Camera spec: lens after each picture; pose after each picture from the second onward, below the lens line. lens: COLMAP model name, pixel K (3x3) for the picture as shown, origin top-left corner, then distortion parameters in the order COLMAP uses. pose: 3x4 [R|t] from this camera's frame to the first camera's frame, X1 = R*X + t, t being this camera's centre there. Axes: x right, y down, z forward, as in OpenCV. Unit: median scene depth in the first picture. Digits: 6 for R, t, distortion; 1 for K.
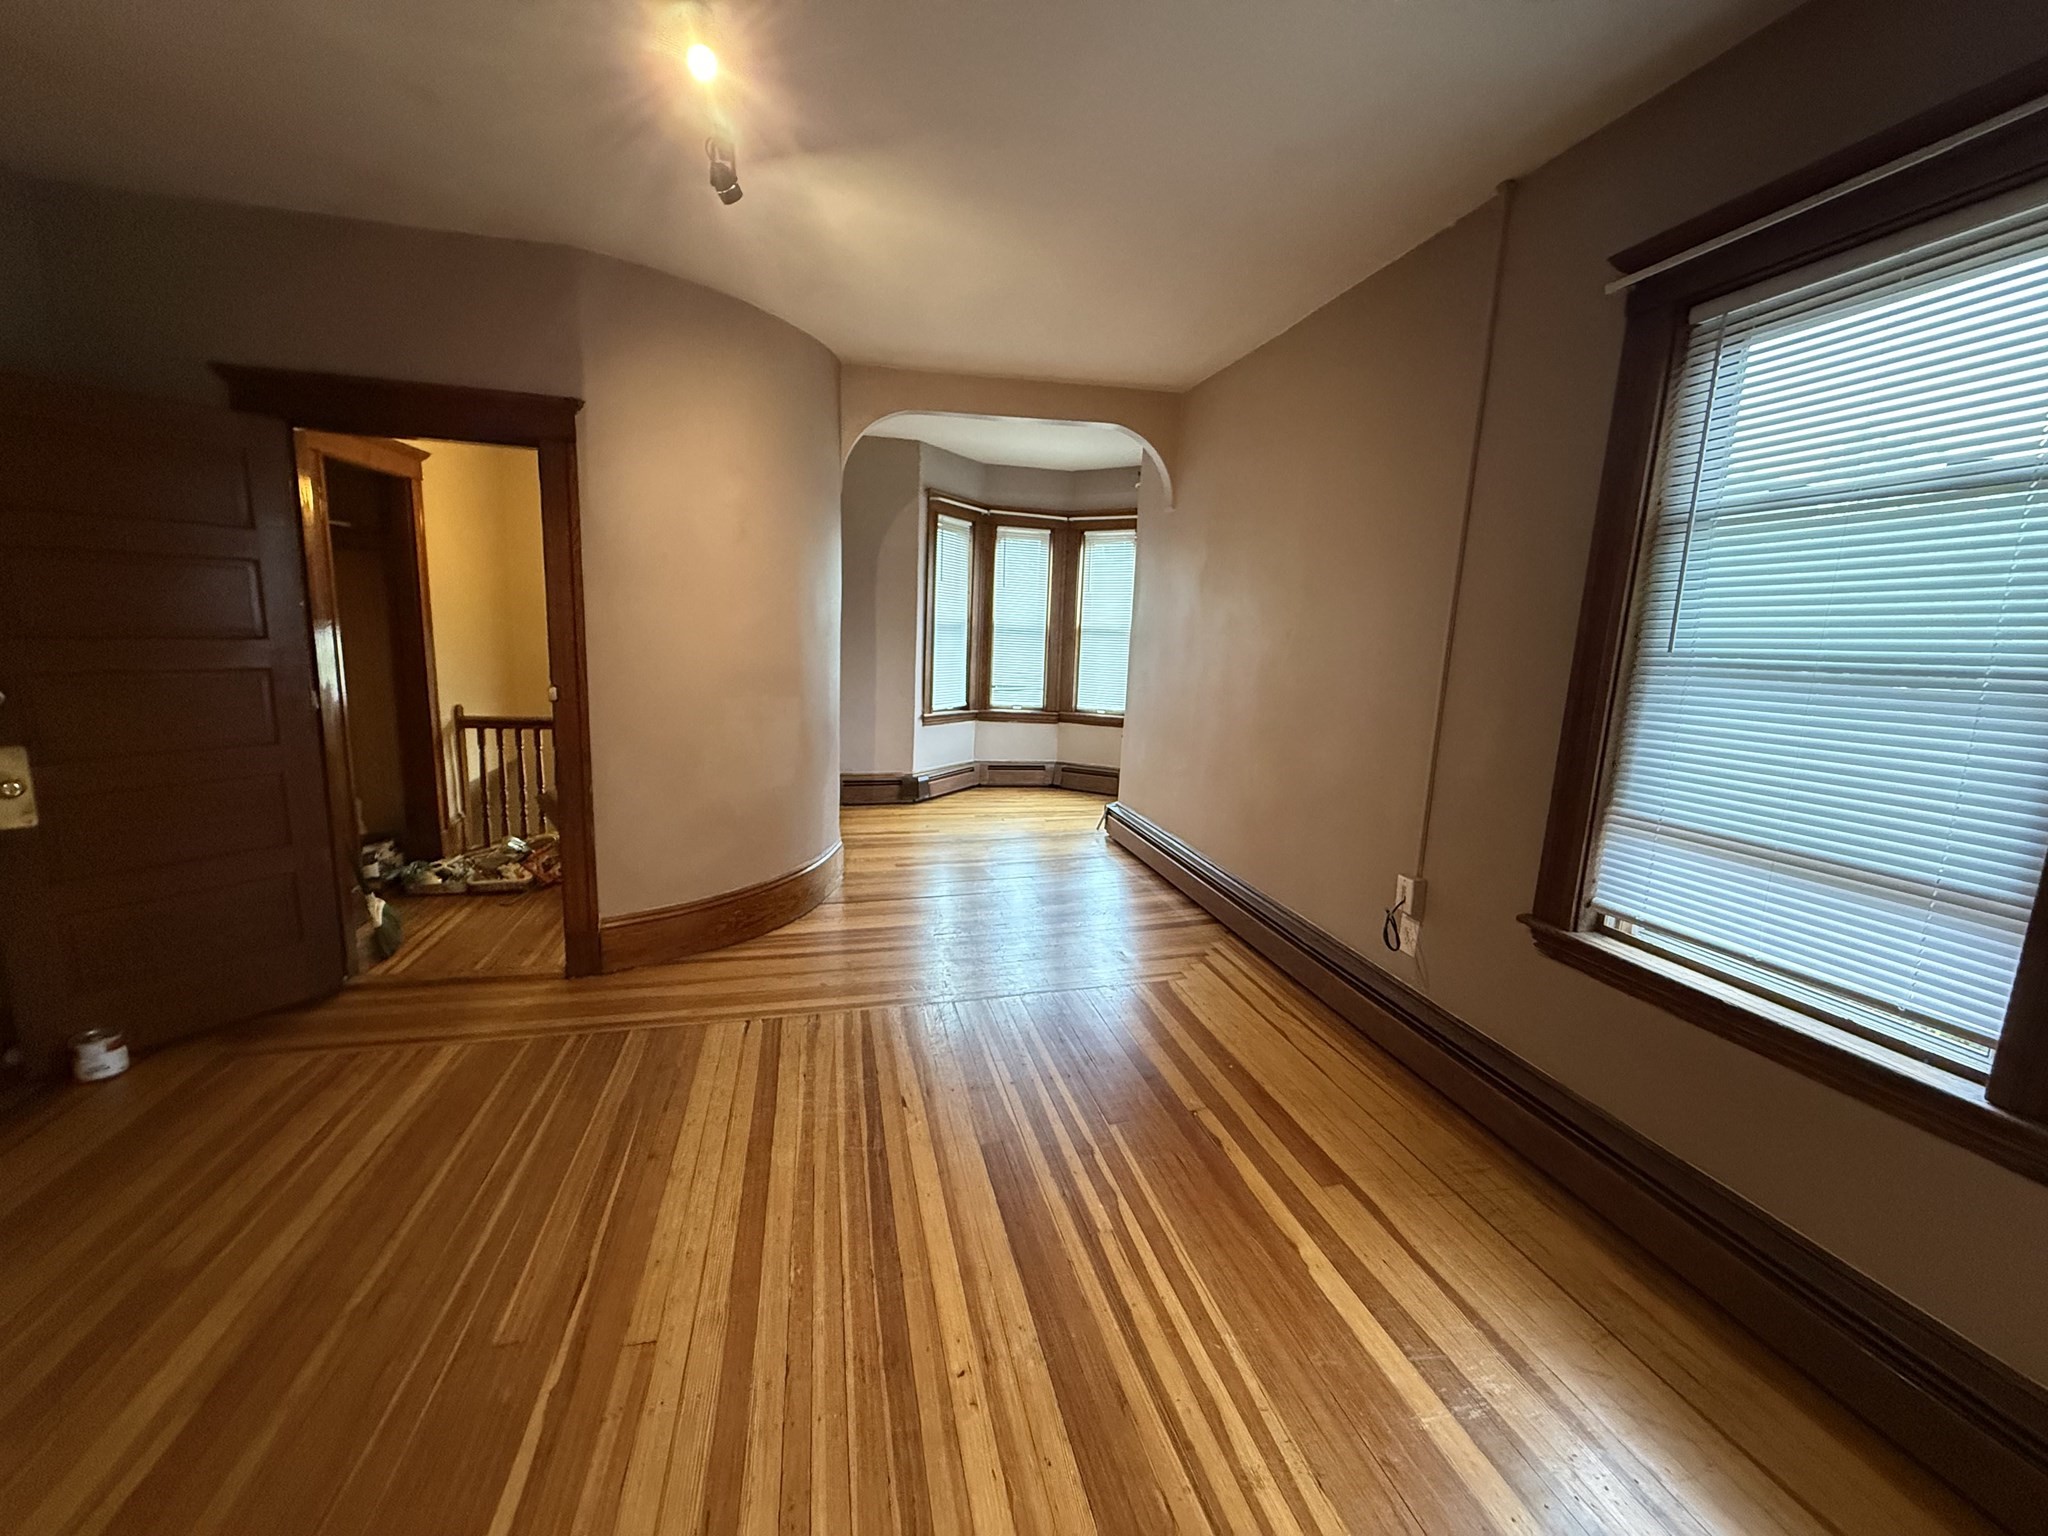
lens RADIAL K [[817.4, 0, 1025.4], [0, 817.4, 772.2], [0, 0, 1]] dist [0.002468, -0.000309]
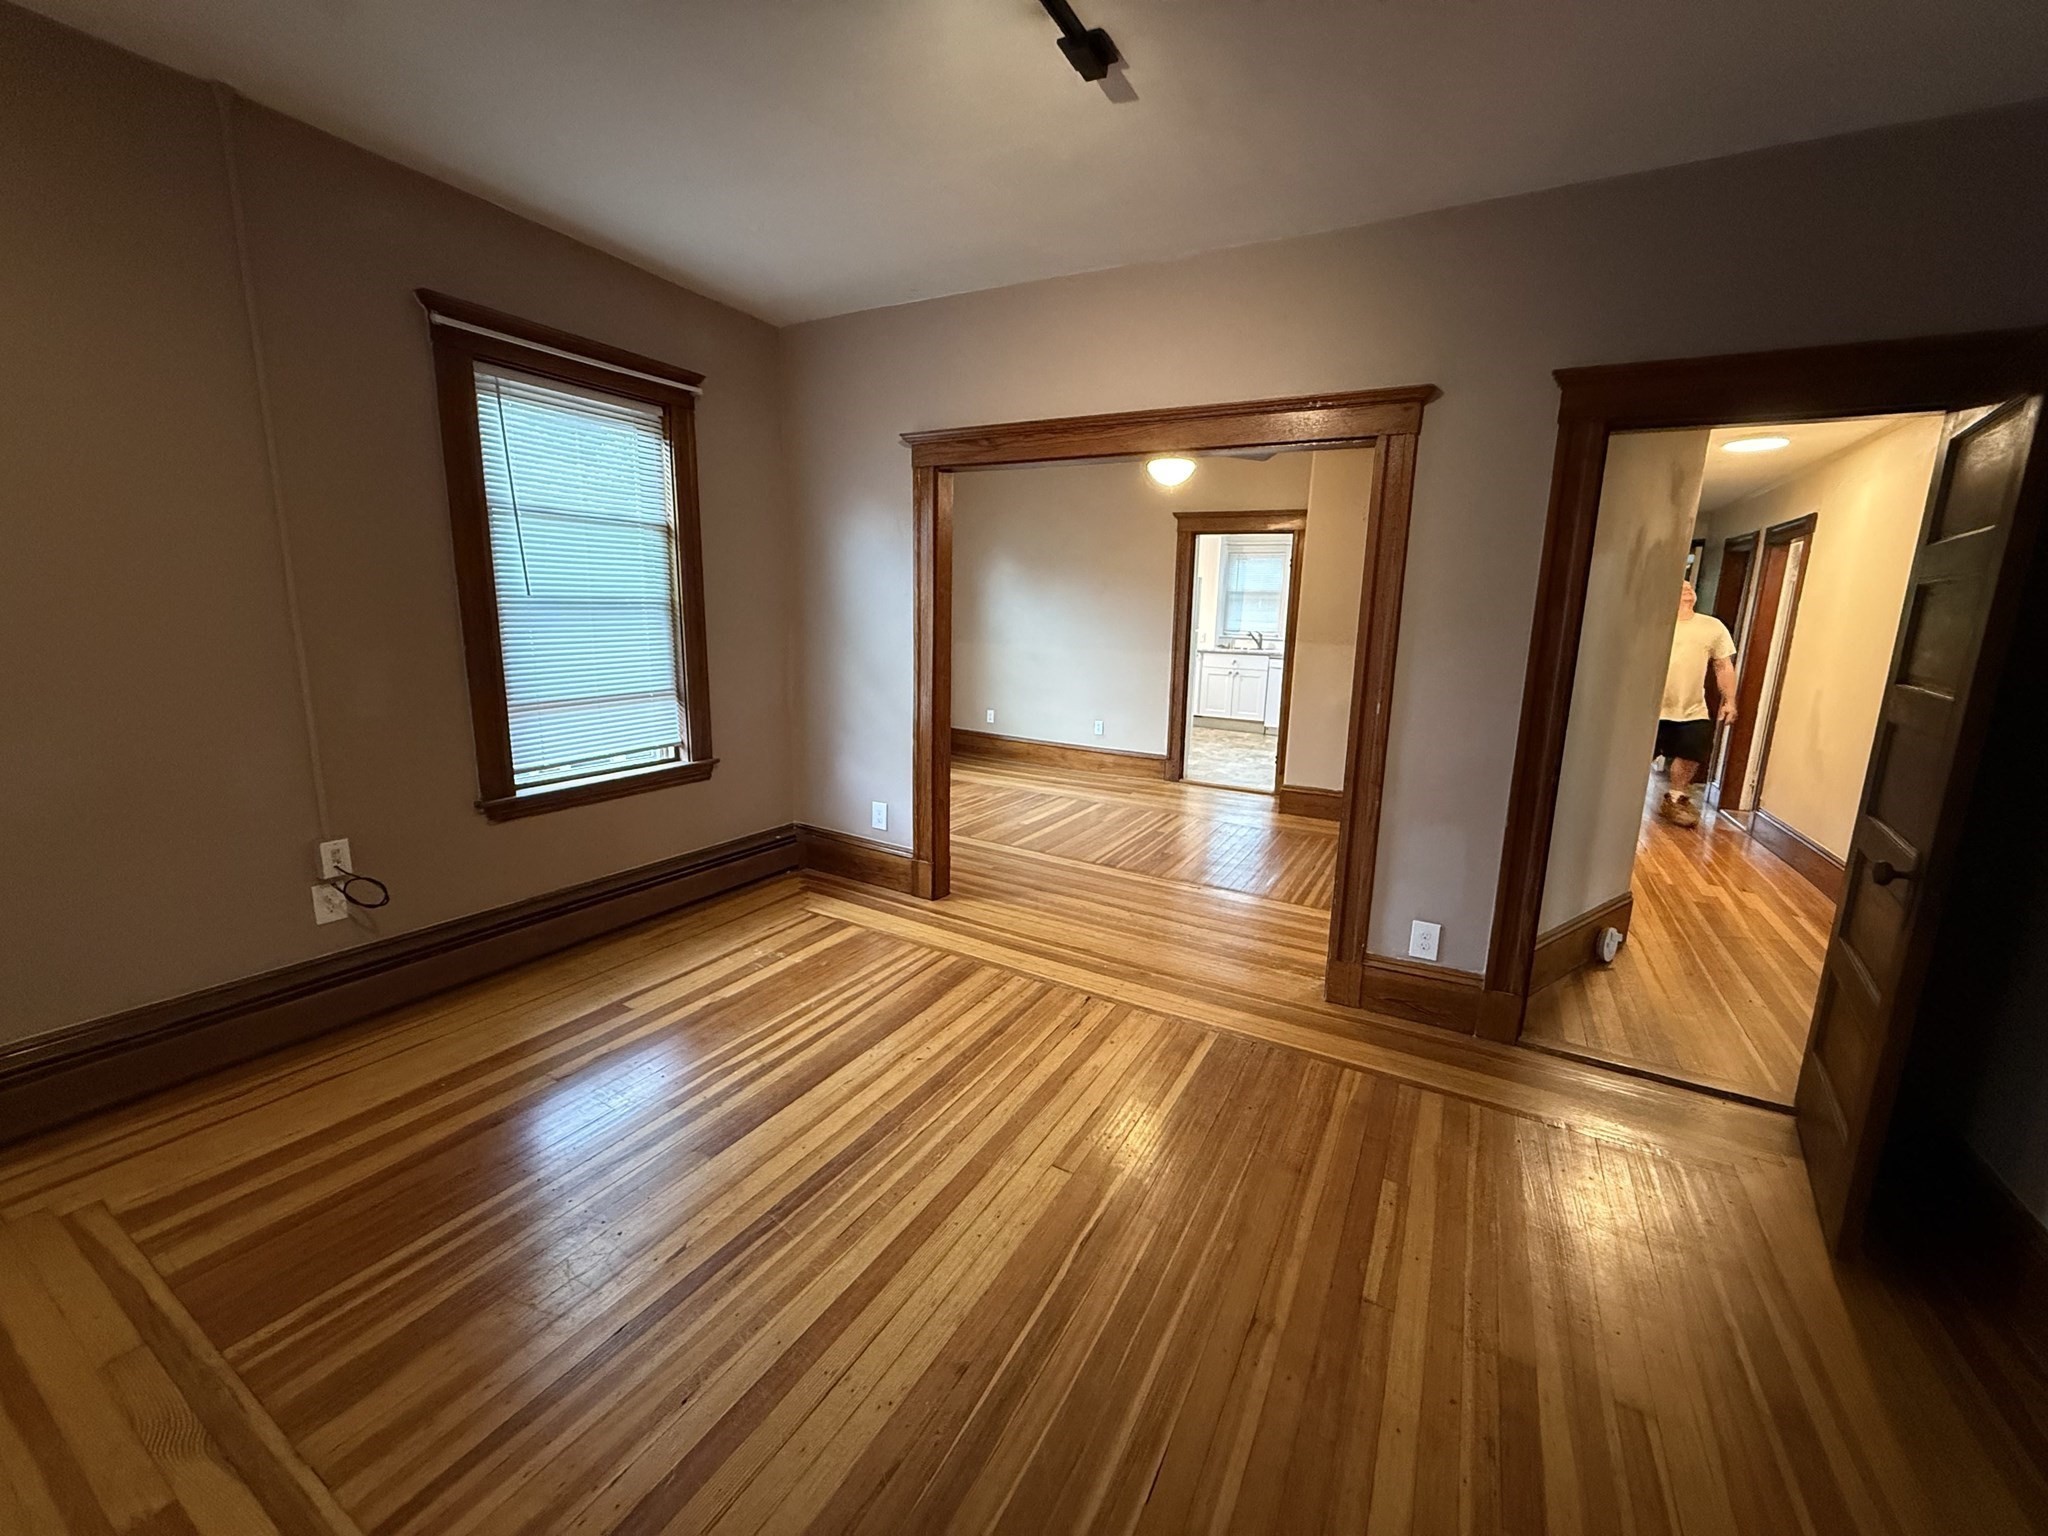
lens RADIAL K [[817.4, 0, 1010.6], [0, 817.4, 759.2], [0, 0, 1]] dist [0.002468, -0.000309]
pose [[-0.721260, -0.177015, 0.669664, -0.972670], [0.070792, 0.942893, 0.325485, -0.288855], [-0.689037, 0.282166, -0.667540, 1.451235]]
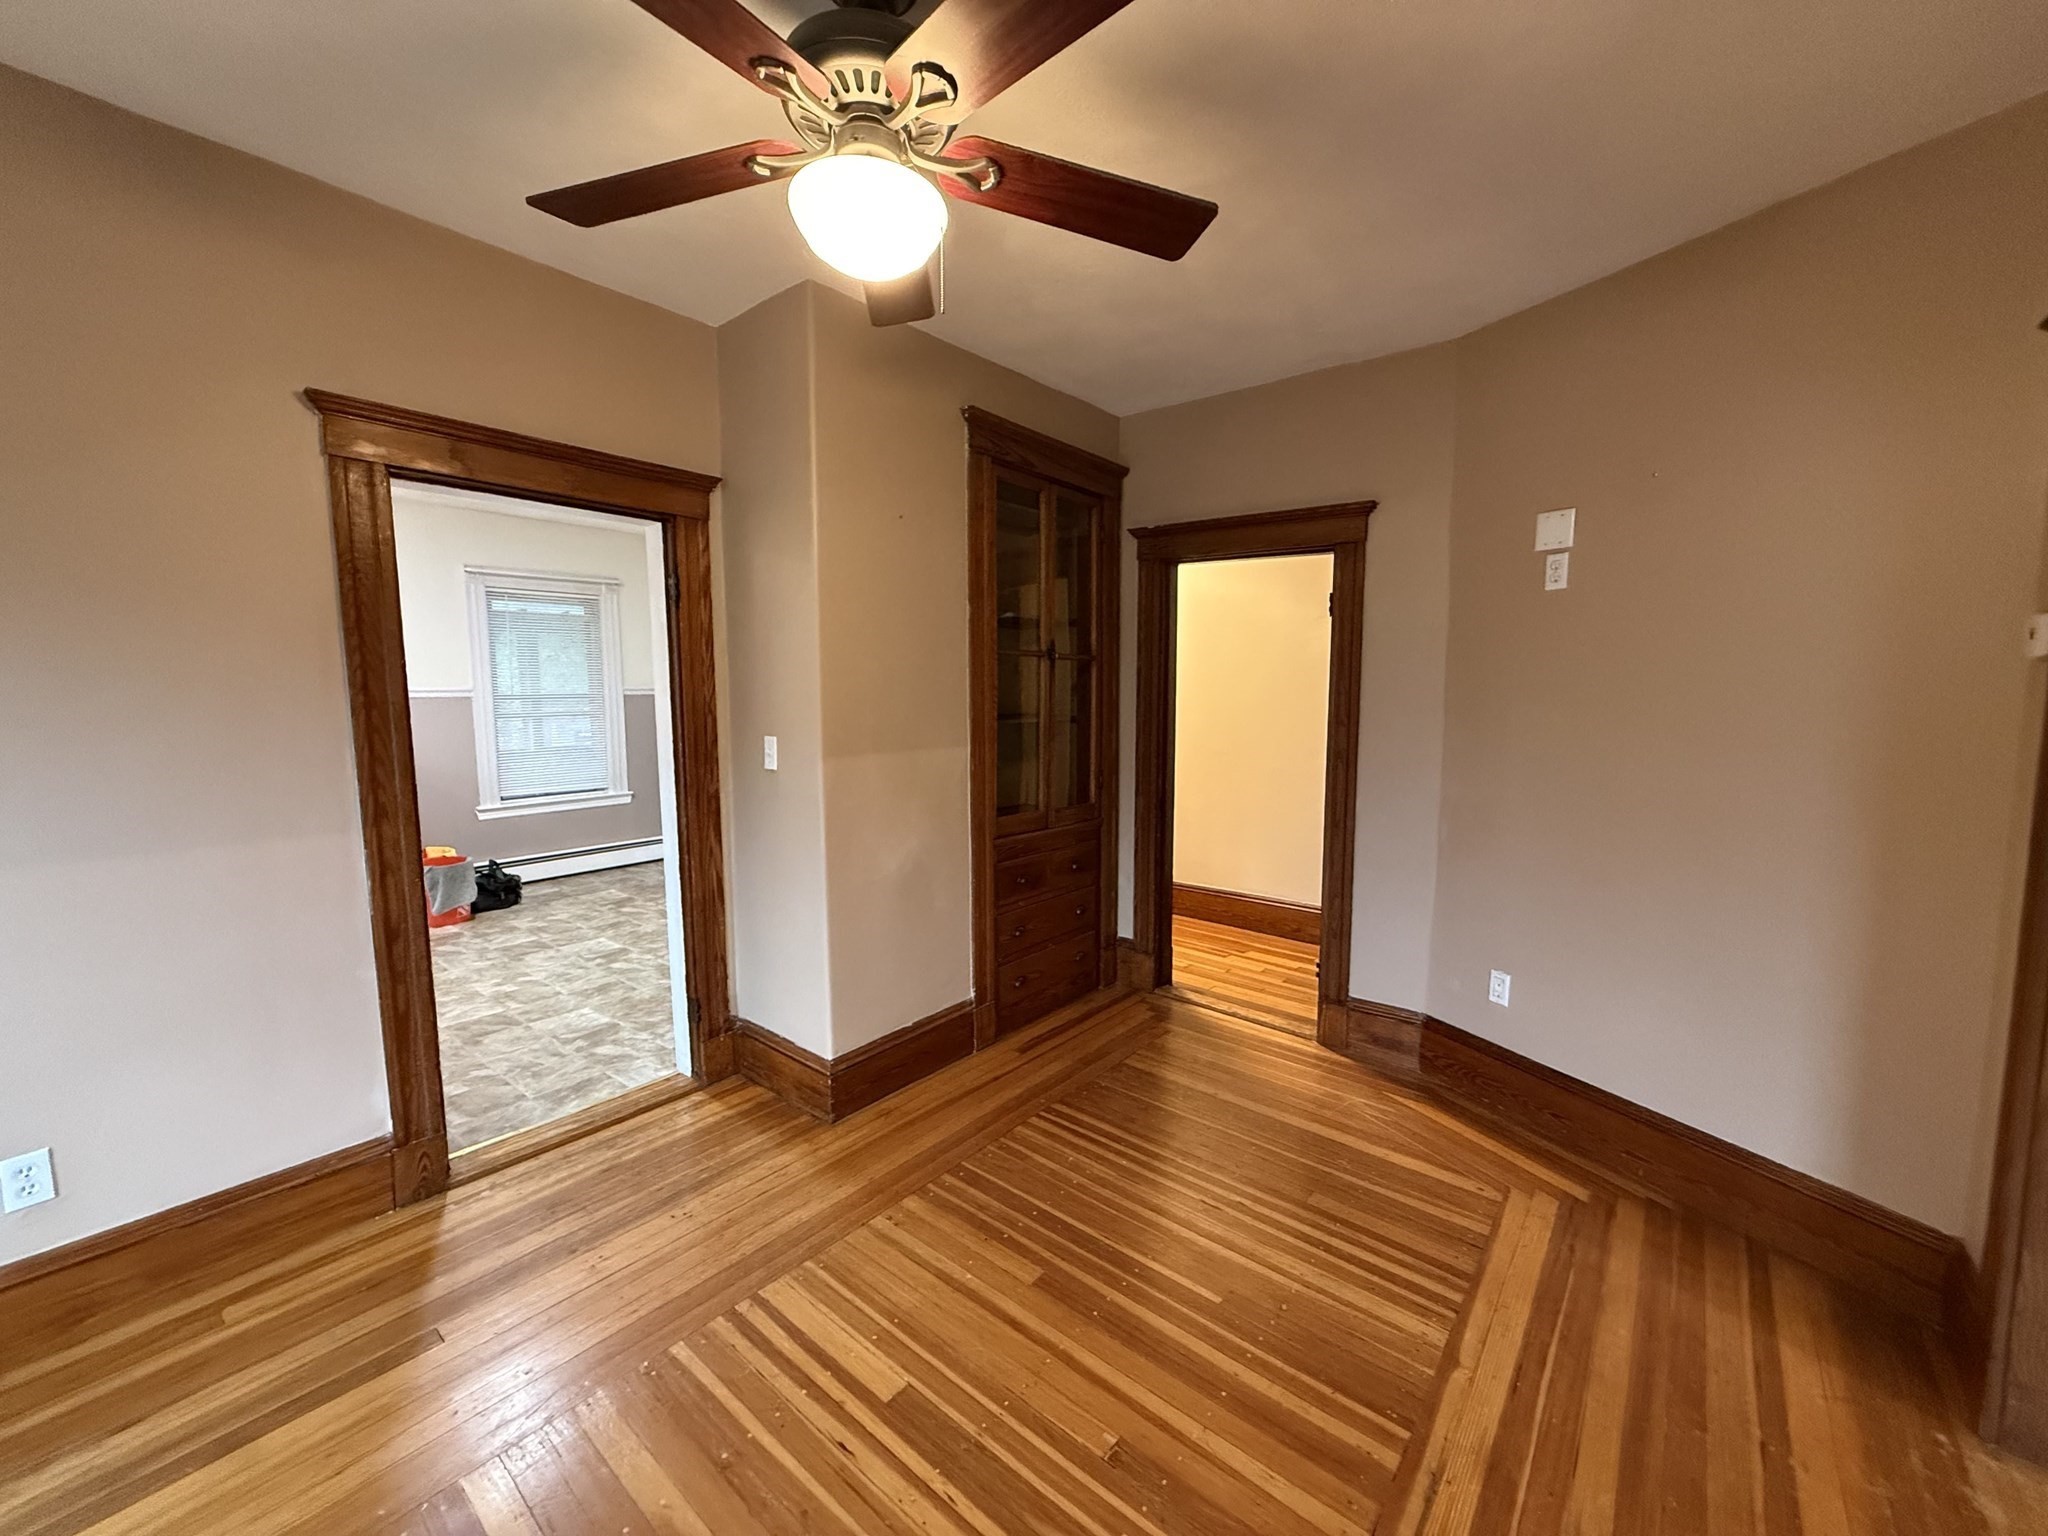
lens RADIAL K [[817.4, 0, 1021.6], [0, 817.4, 759.6], [0, 0, 1]] dist [0.002468, -0.000309]
pose [[-0.806680, 0.023713, -0.590513, 0.816767], [-0.126721, 0.969014, 0.212021, 0.004630], [0.577243, 0.245864, -0.778679, -0.040226]]
